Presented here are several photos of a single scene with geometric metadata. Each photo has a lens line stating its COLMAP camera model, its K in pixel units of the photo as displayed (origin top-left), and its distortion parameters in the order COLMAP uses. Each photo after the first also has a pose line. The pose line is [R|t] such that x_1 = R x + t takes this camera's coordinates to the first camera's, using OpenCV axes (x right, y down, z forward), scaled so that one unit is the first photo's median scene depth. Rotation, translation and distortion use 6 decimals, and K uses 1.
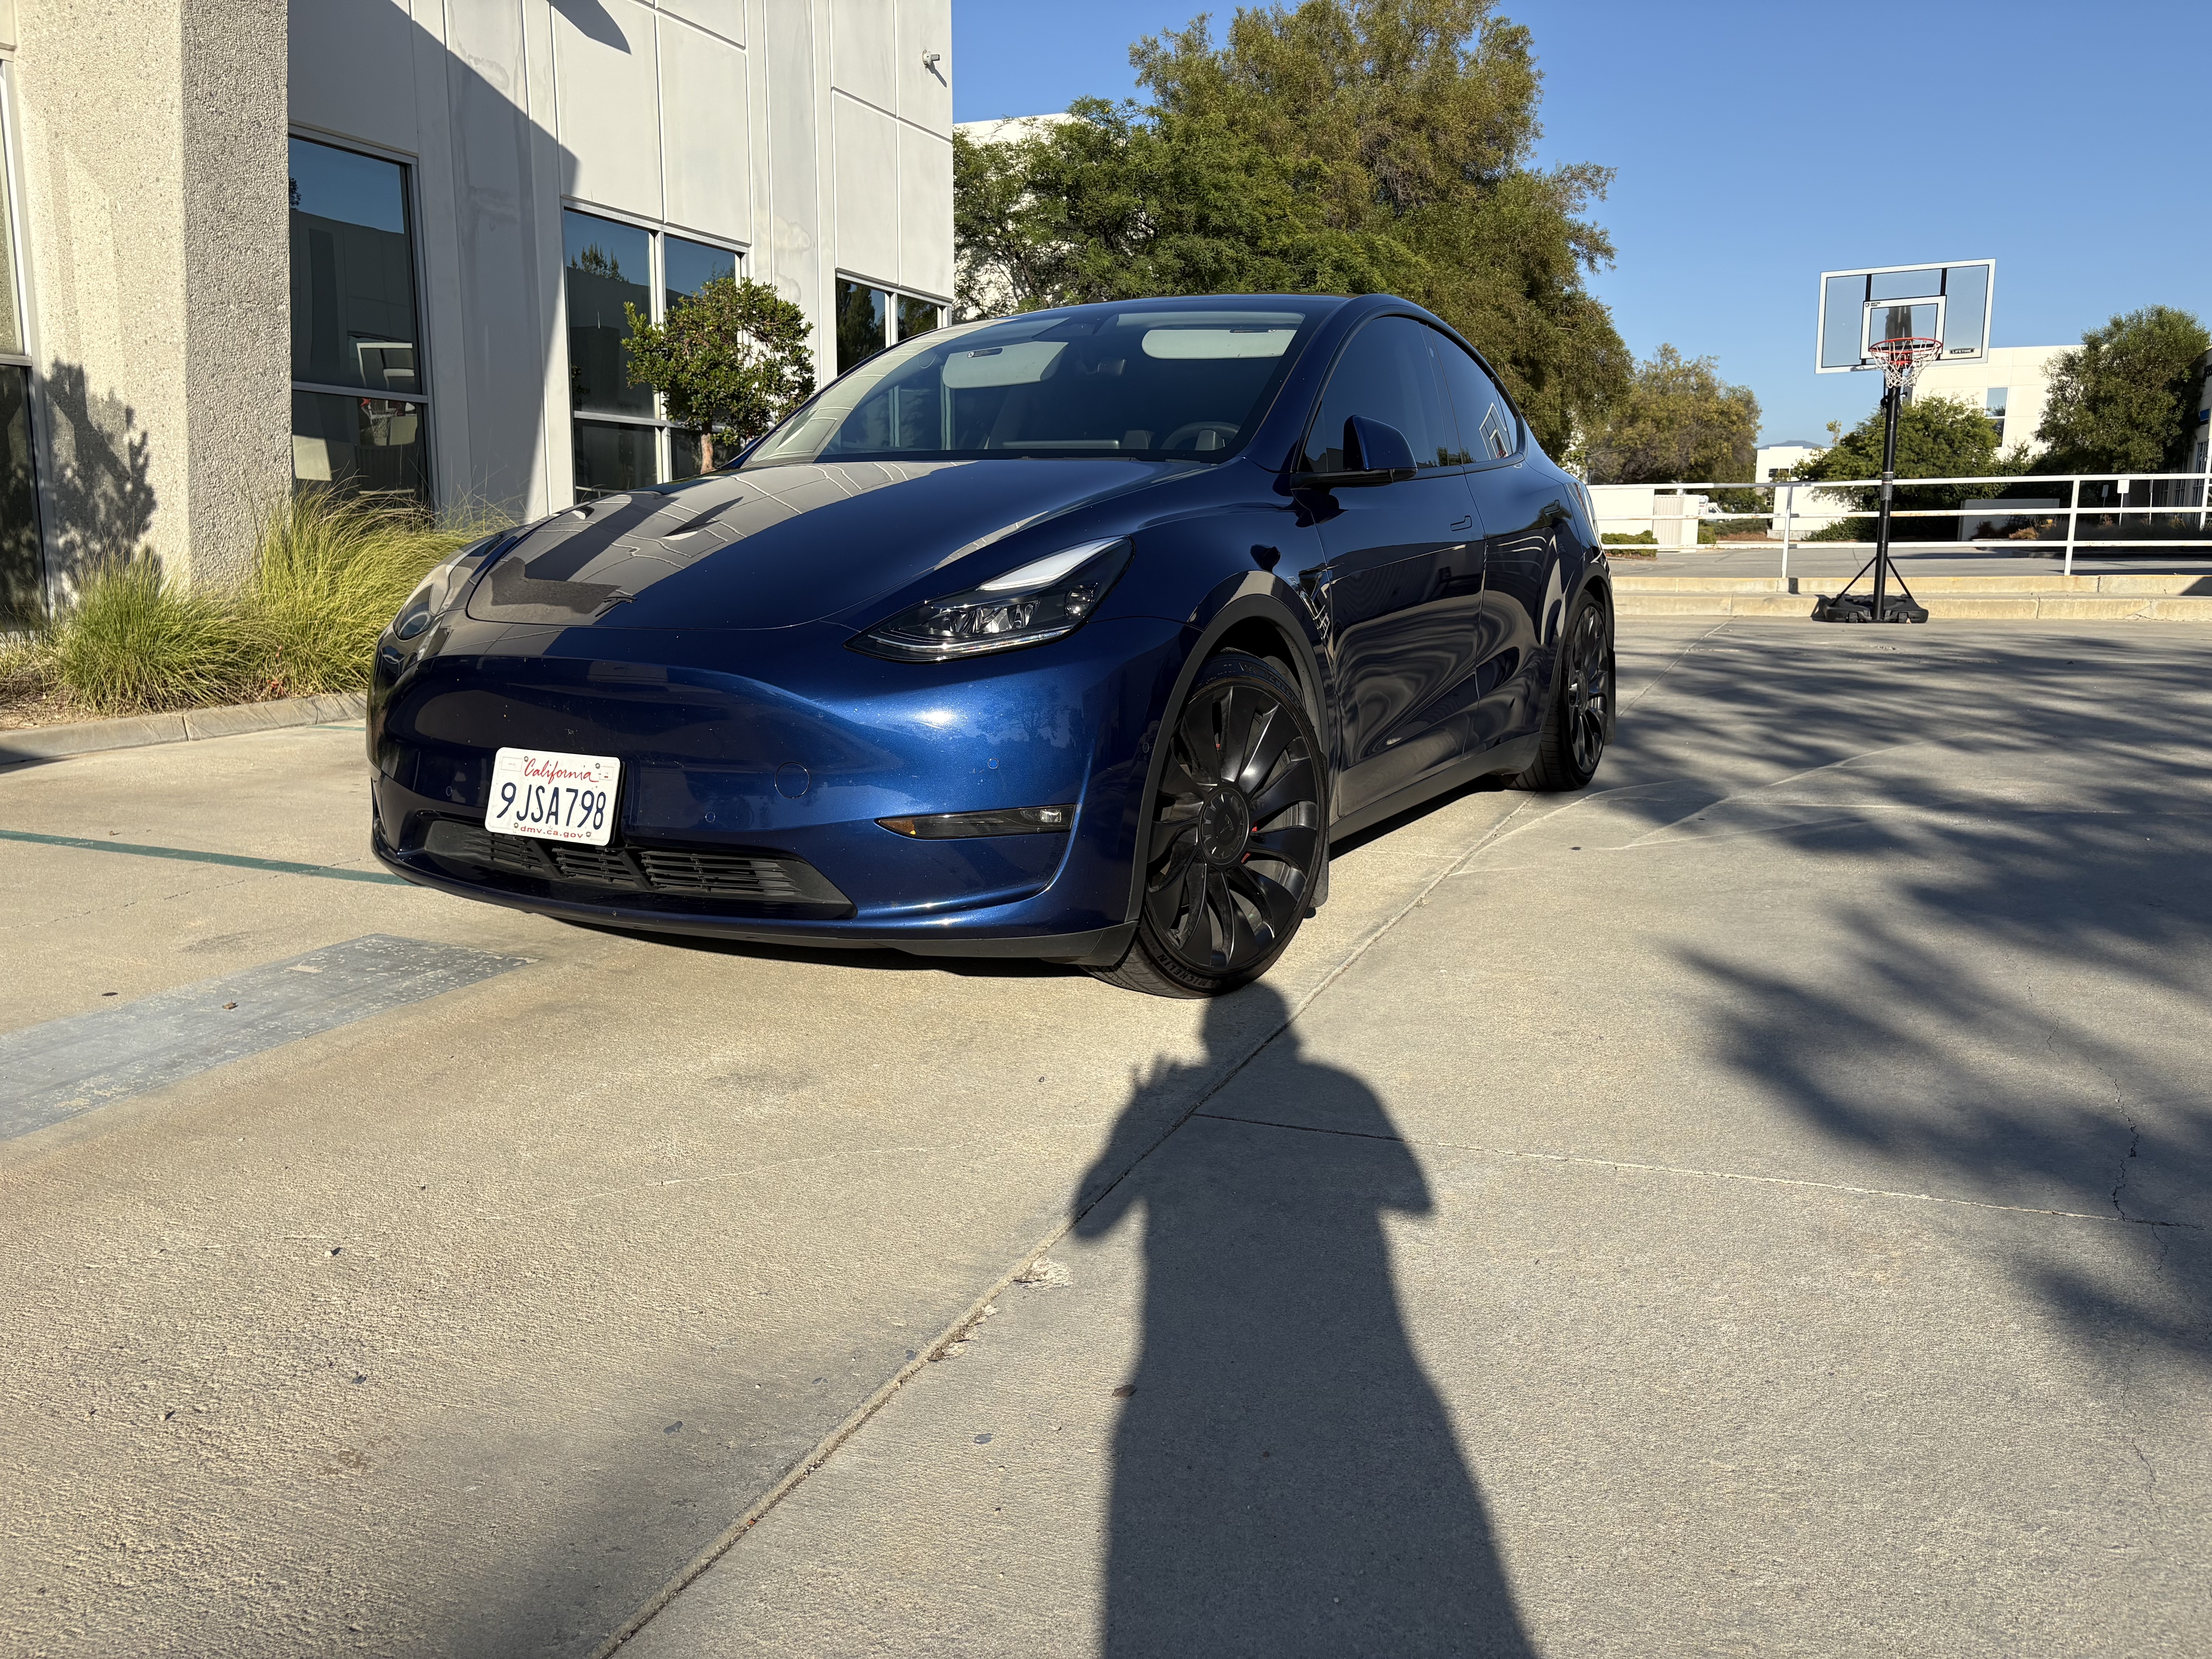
lens RADIAL K [[1691.4, 0, 1113.4], [0, 1691.4, 784.8], [0, 0, 1]] dist [-0.002719, 0.040121]
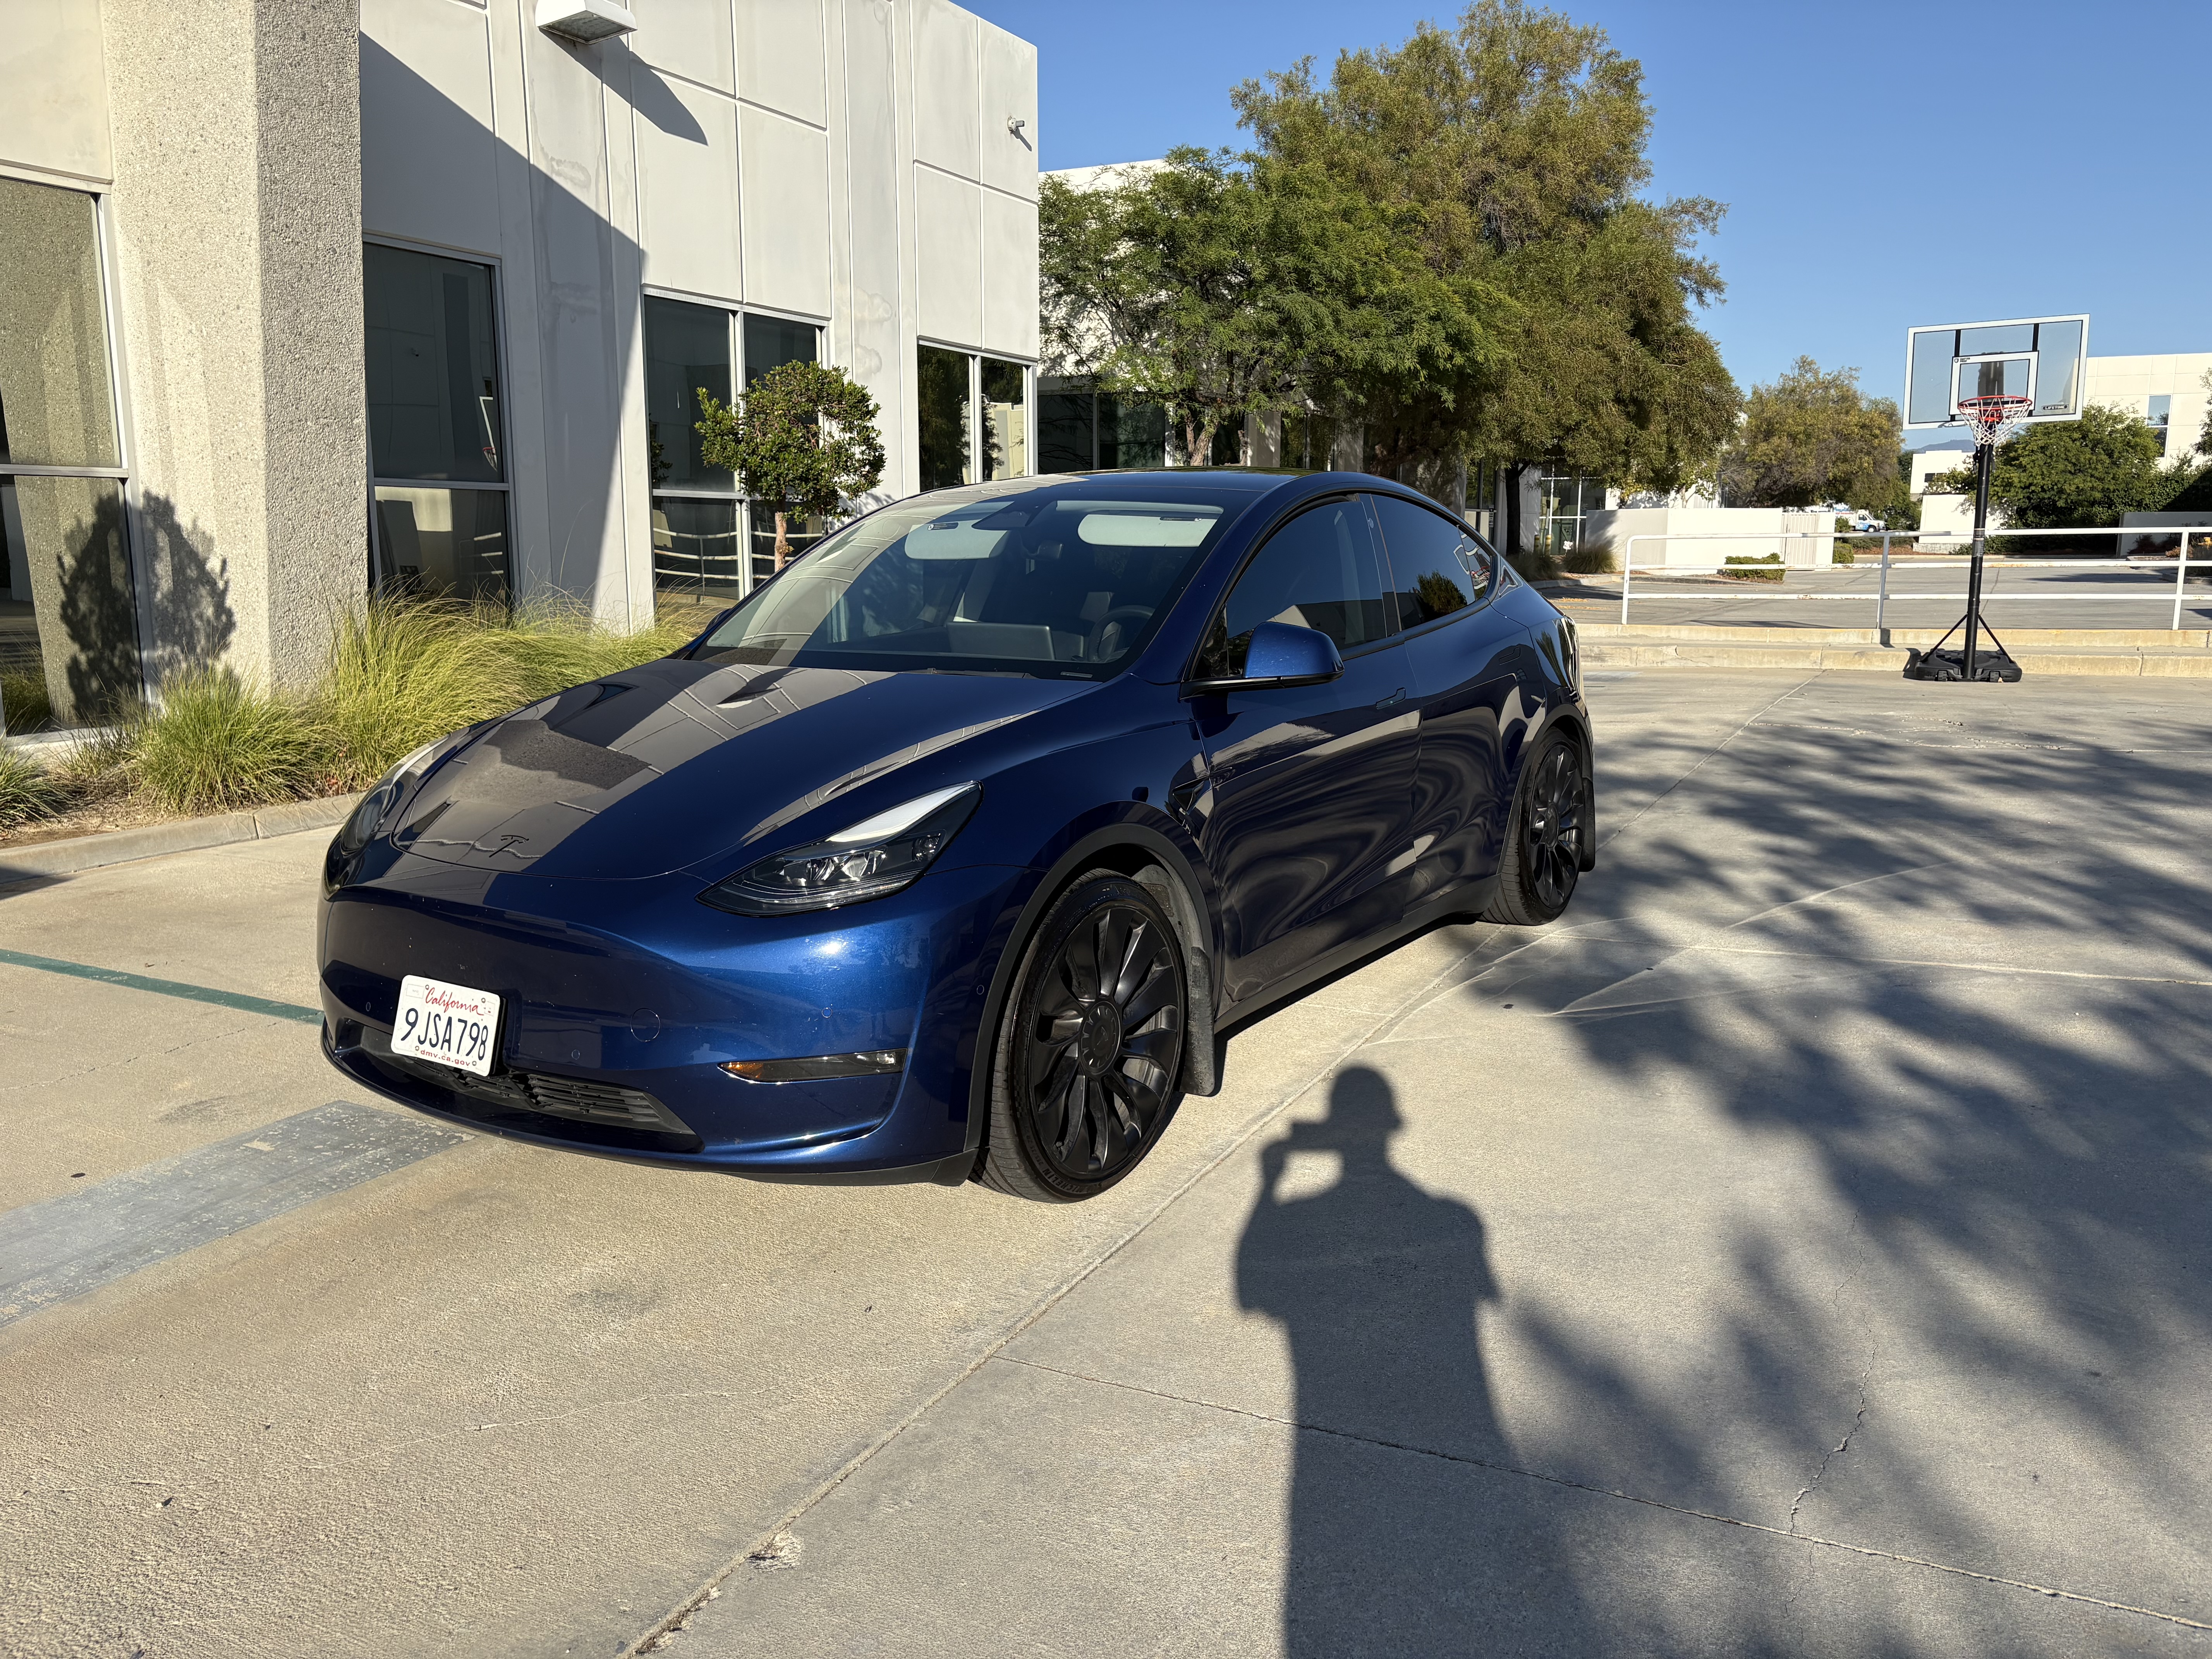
lens RADIAL K [[1676.0, 0, 1129.5], [0, 1676.0, 801.5], [0, 0, 1]] dist [0.025689, -0.017527]
pose [[0.997536, 0.010060, -0.069437, 0.047728], [-0.009621, 0.999932, 0.006656, -0.038530], [0.069499, -0.005971, 0.997564, -0.013967]]
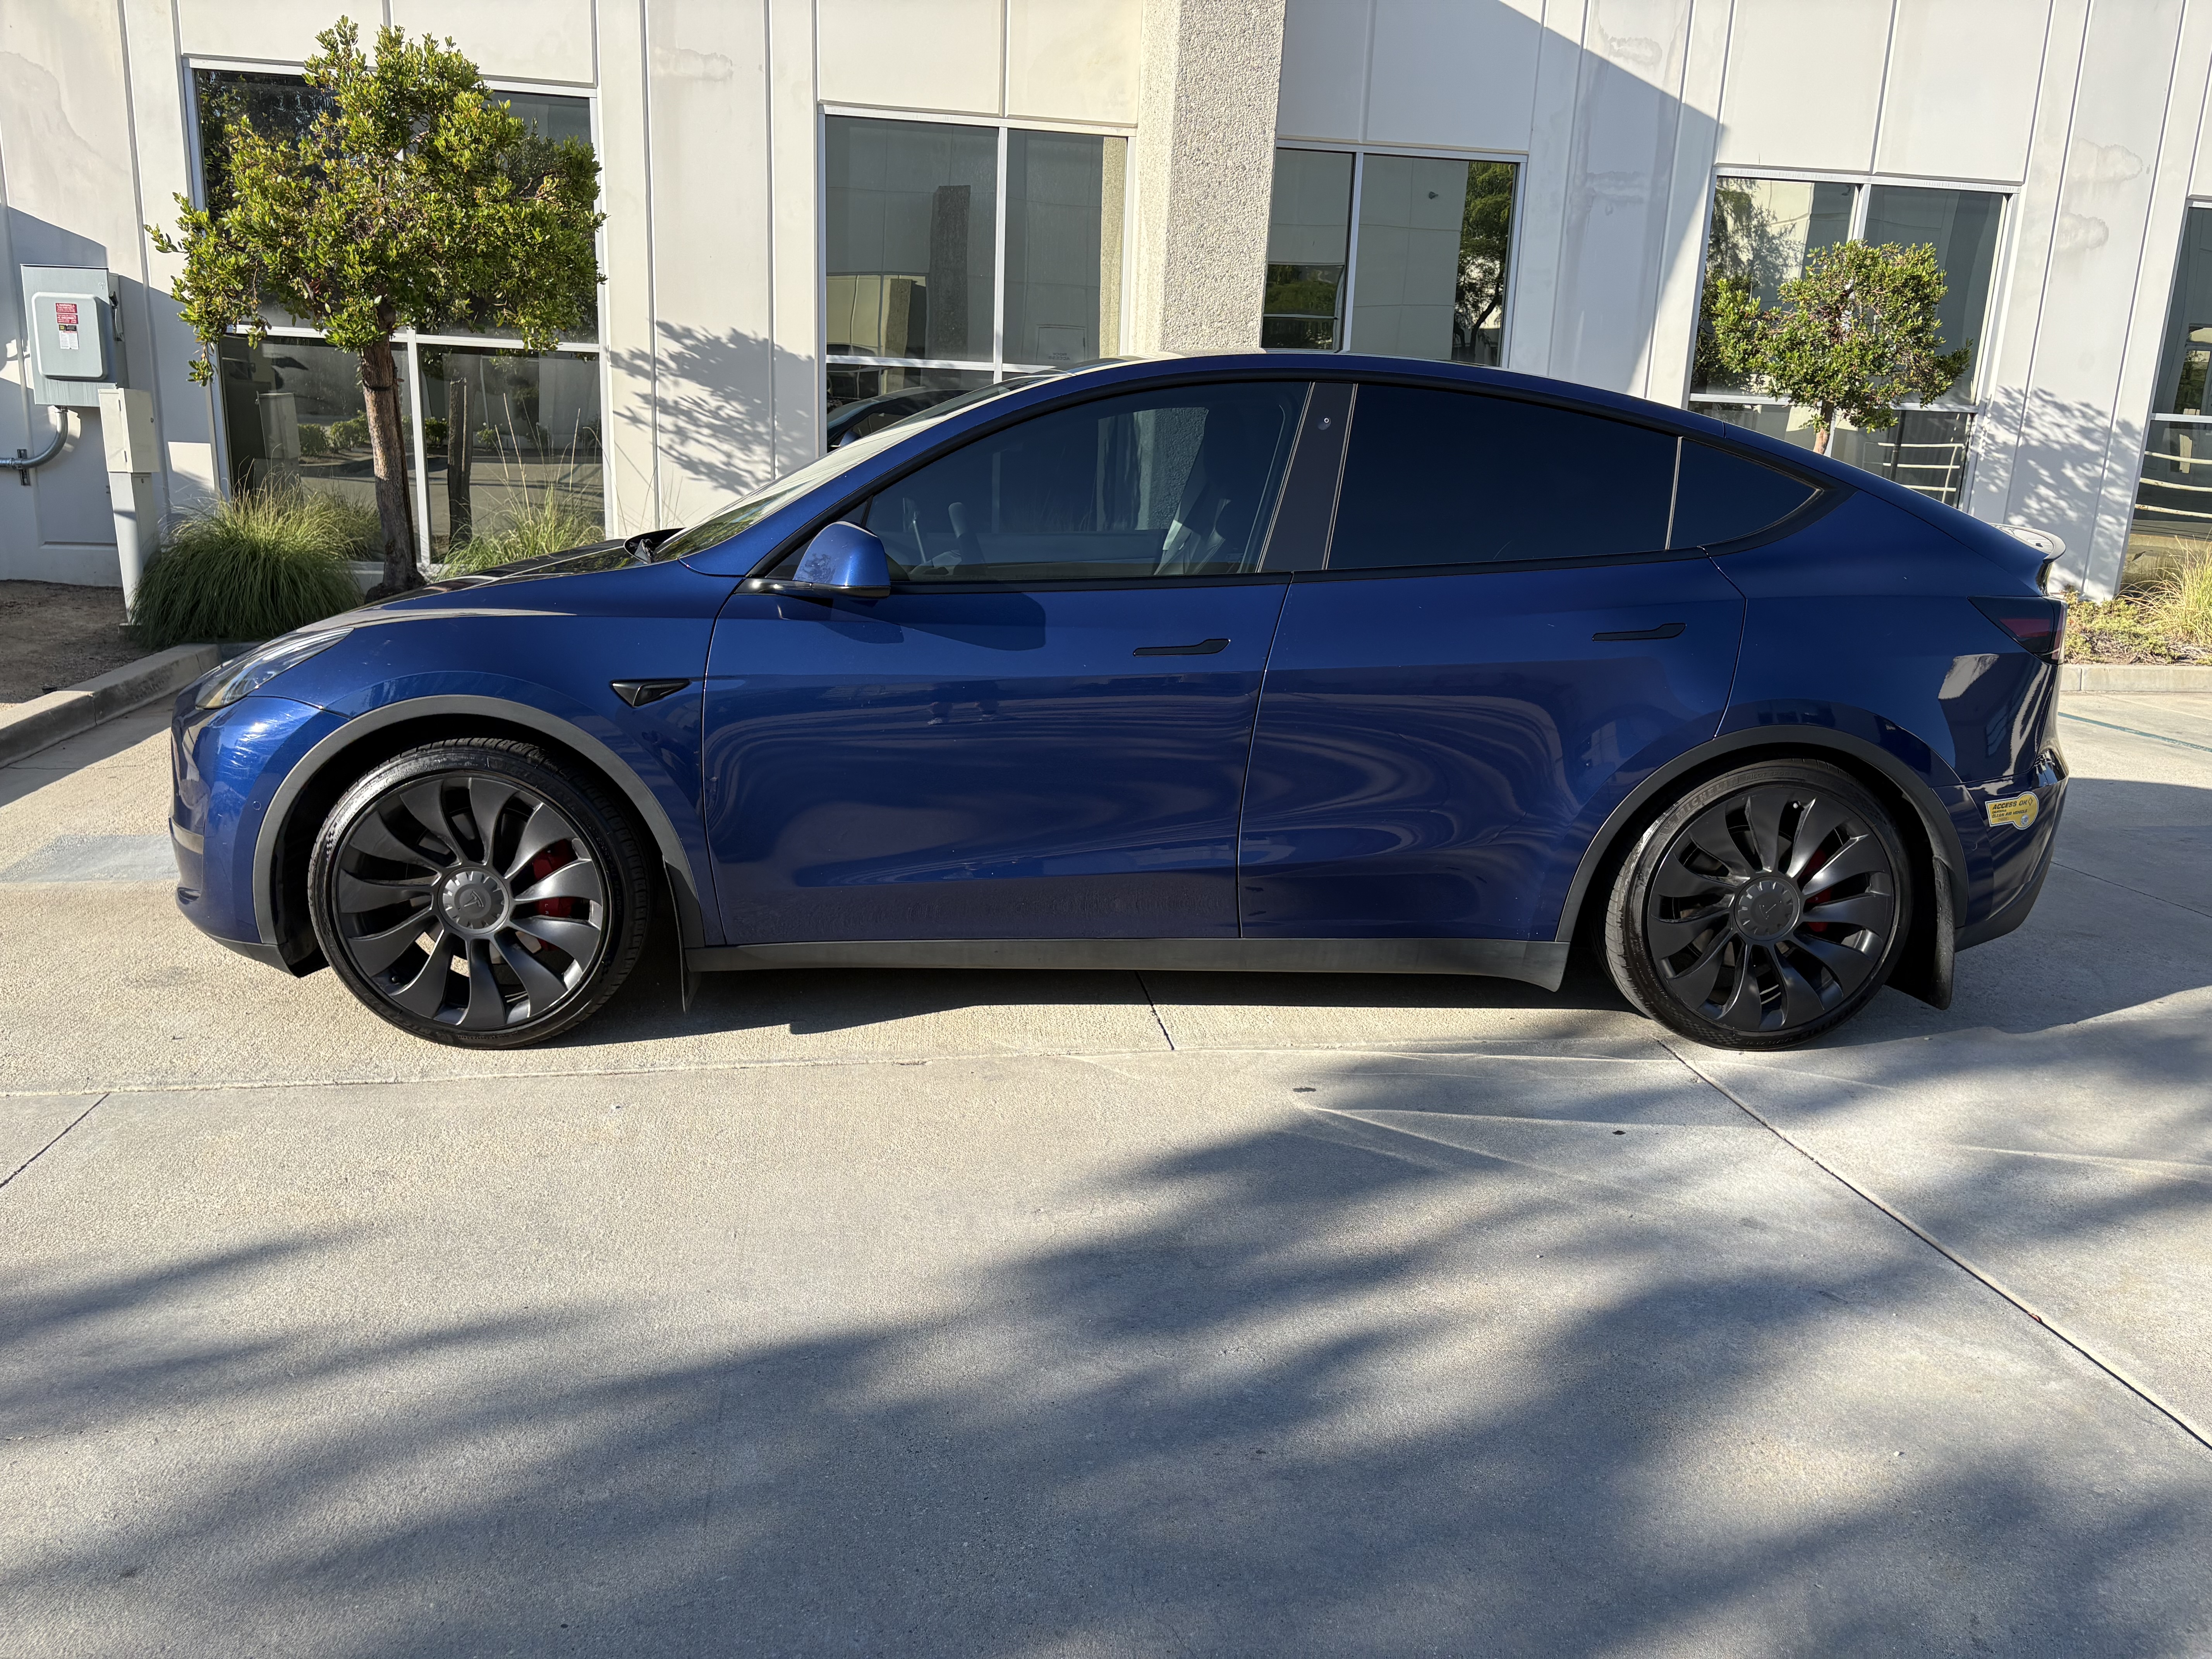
lens RADIAL K [[1669.2, 0, 1153.0], [0, 1669.2, 828.9], [0, 0, 1]] dist [0.060263, -0.068476]
pose [[0.539050, 0.215195, -0.814319, 0.348645], [-0.161801, 0.975261, 0.150620, -0.073956], [0.826587, 0.050566, 0.560533, 0.220393]]
